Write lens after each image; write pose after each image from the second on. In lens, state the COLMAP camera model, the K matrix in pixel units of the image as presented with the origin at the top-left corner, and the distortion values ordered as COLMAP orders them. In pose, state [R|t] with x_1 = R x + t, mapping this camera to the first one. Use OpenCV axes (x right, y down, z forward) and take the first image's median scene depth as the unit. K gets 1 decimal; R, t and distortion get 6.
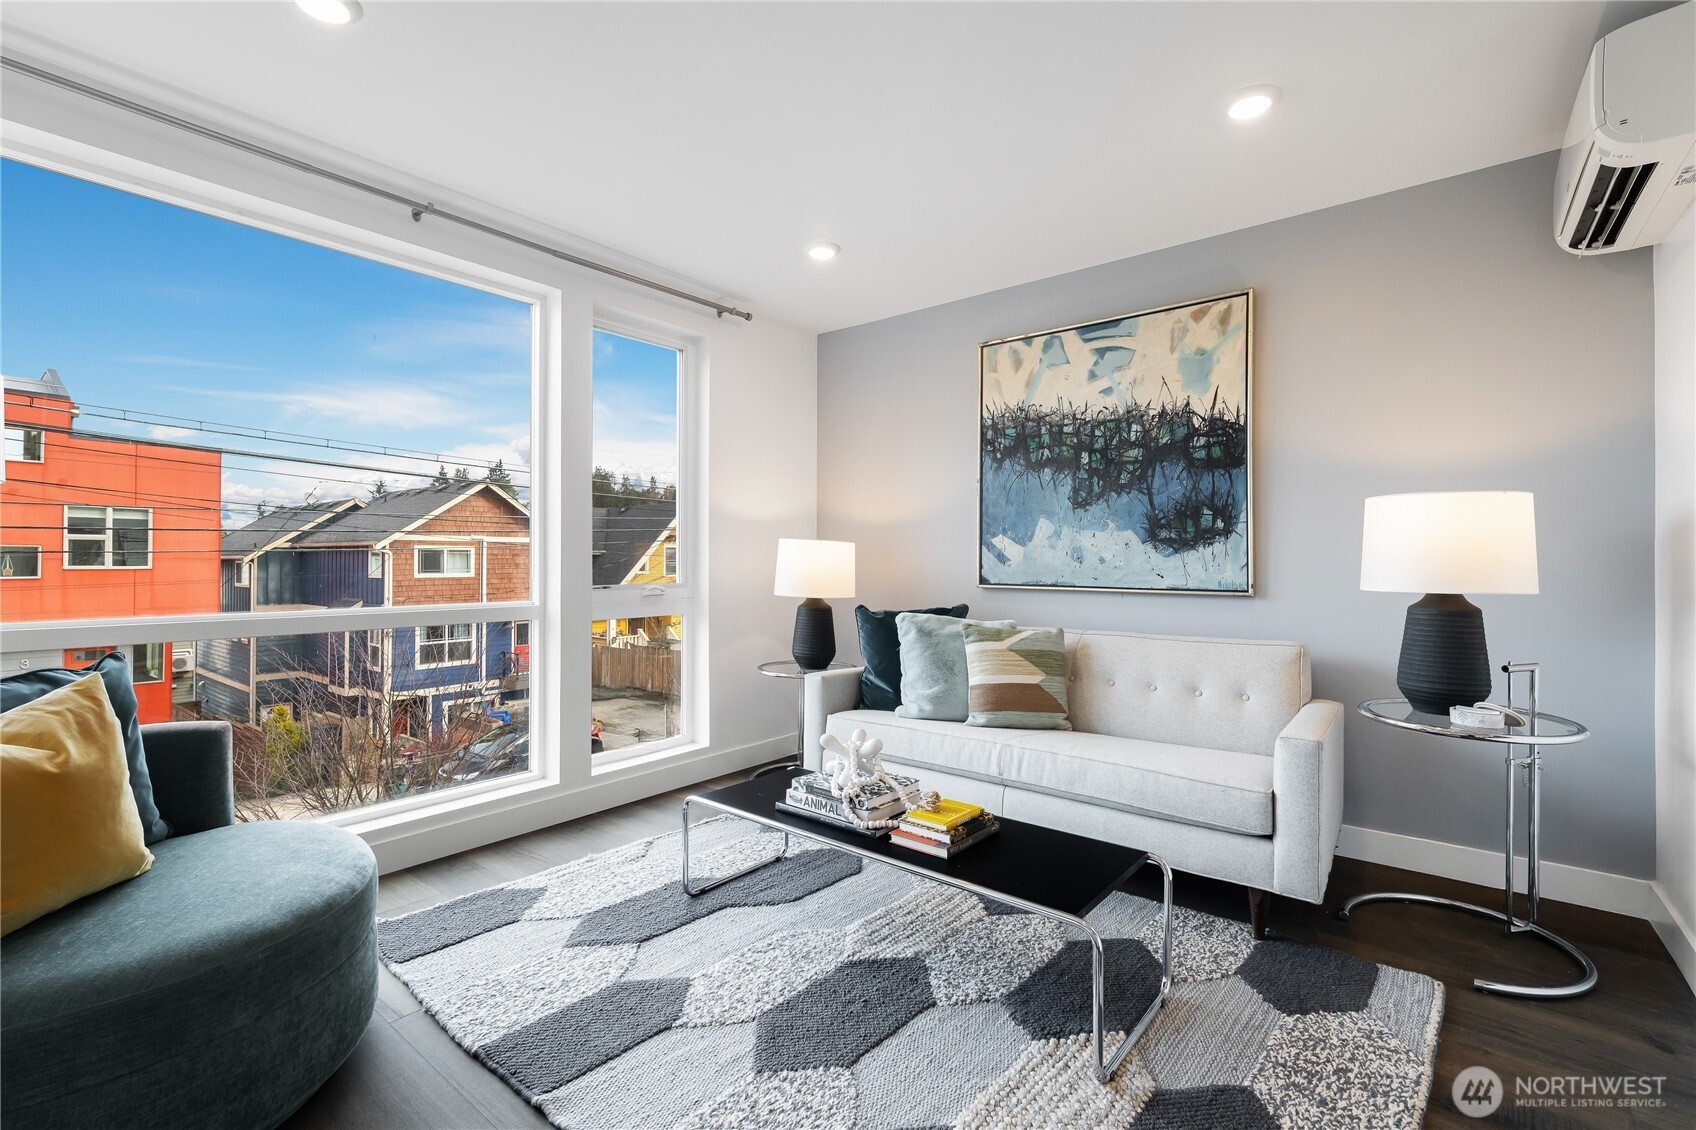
lens RADIAL K [[755.9, 0, 844.9], [0, 755.9, 567.3], [0, 0, 1]] dist [0.000175, 0.000698]
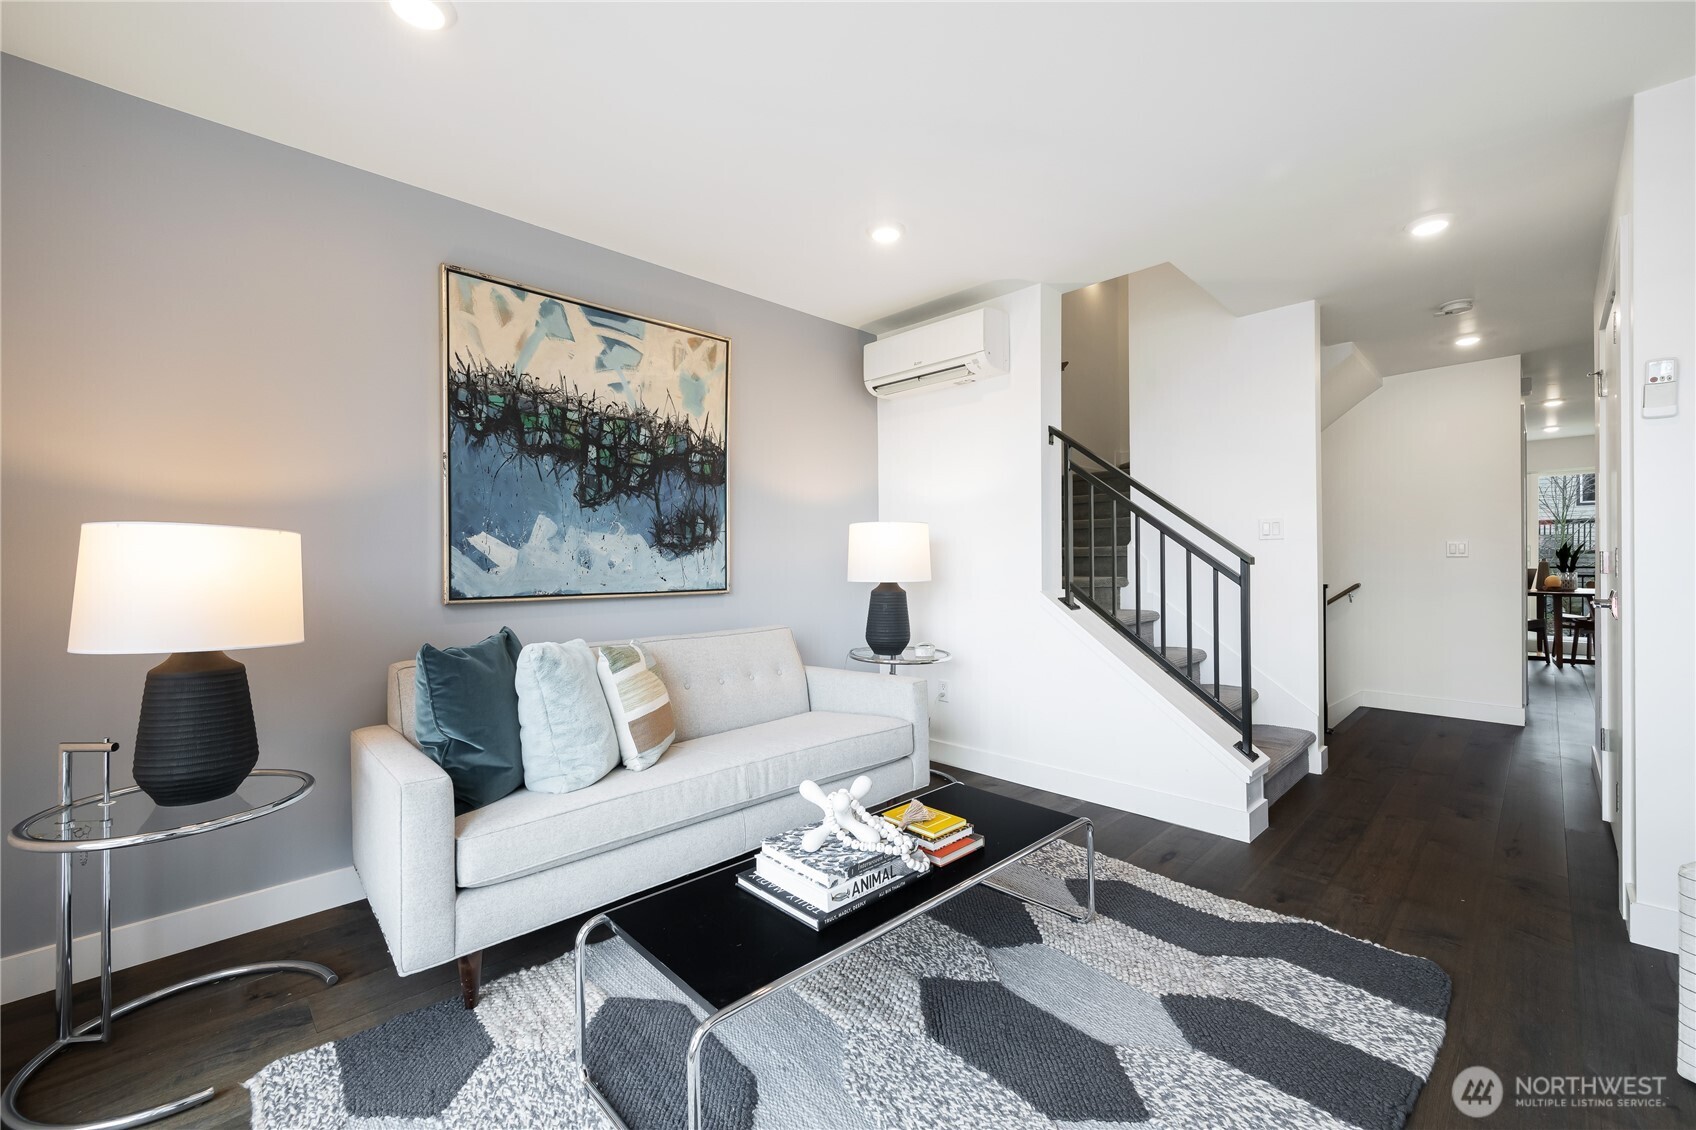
lens RADIAL K [[691.6, 0, 872.8], [0, 691.6, 561.0], [0, 0, 1]] dist [0.000984, -0.000069]
pose [[0.097359, -0.007556, 0.995221, -0.496622], [0.011047, 0.999918, 0.006511, -0.016563], [-0.995188, 0.010360, 0.097435, 0.610621]]
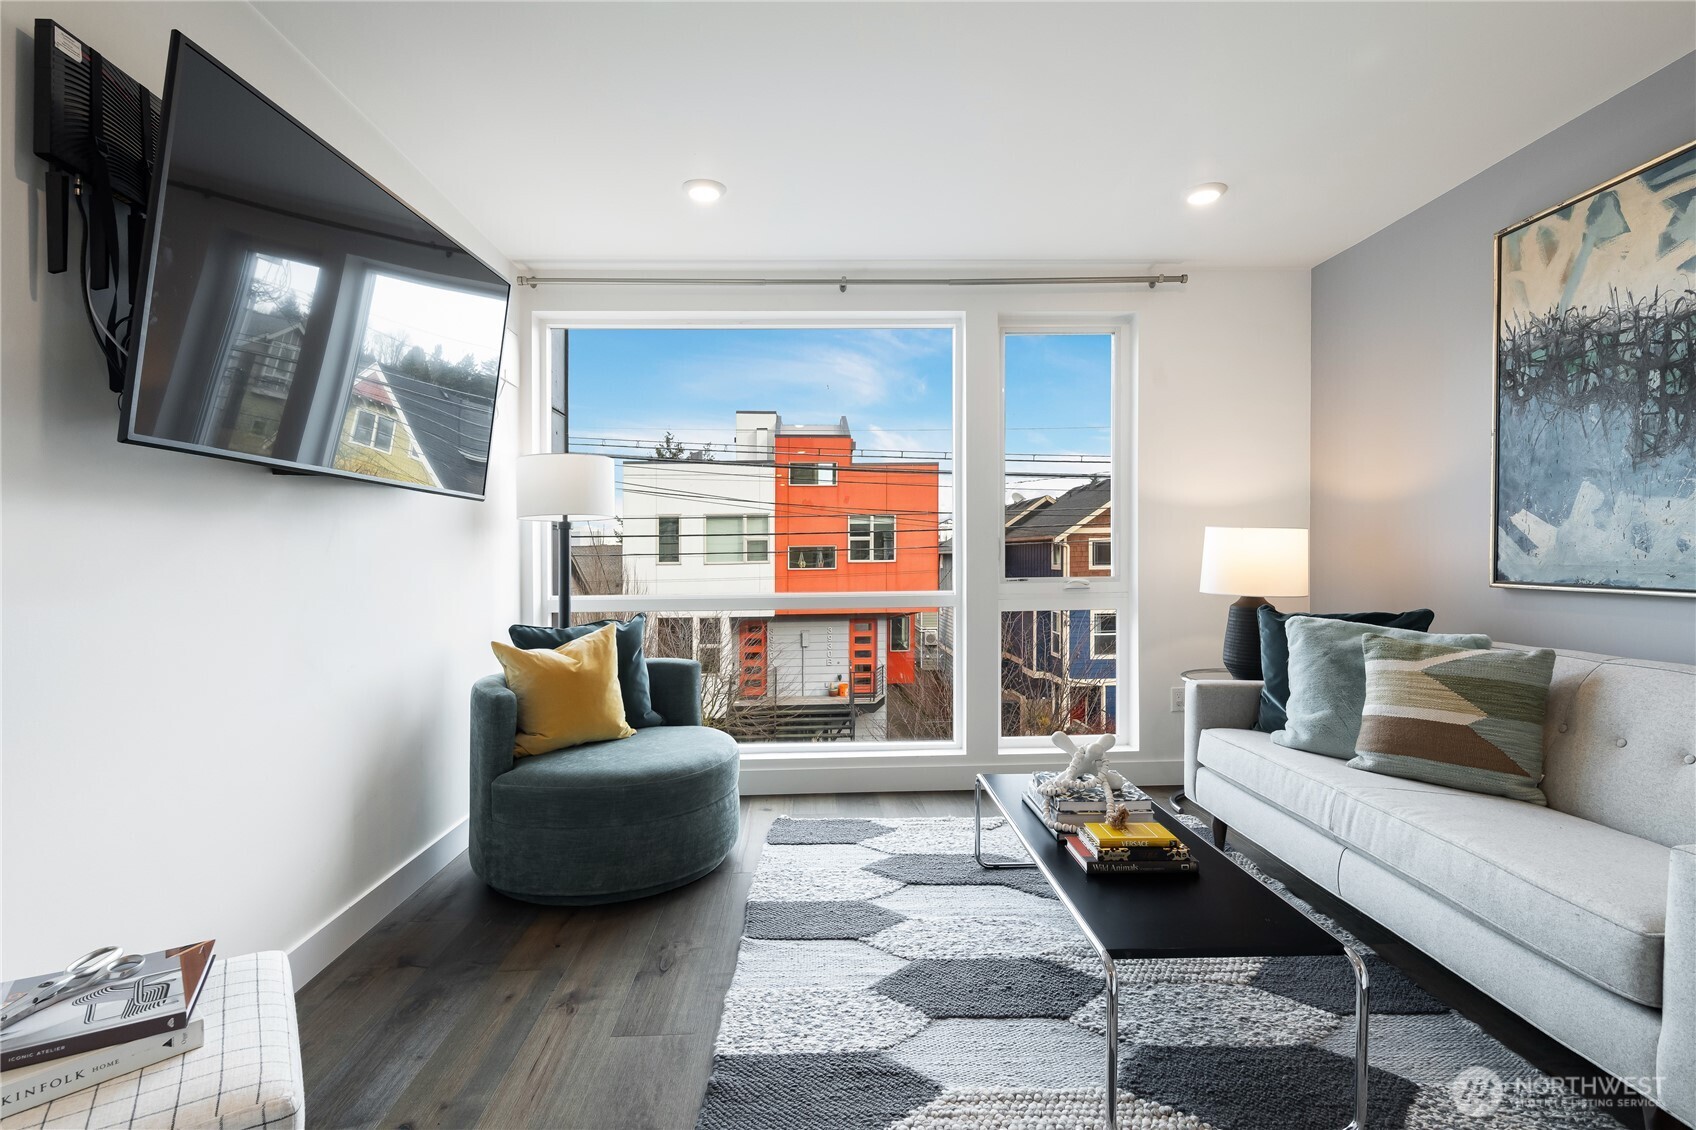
lens RADIAL K [[832.0, 0, 850.0], [0, 832.0, 571.1], [0, 0, 1]] dist [0.000737, 0.000374]
pose [[0.658442, 0.005125, -0.752614, 0.414268], [0.006275, 0.999905, 0.012299, -0.001384], [0.752605, -0.012821, 0.658348, 0.061819]]
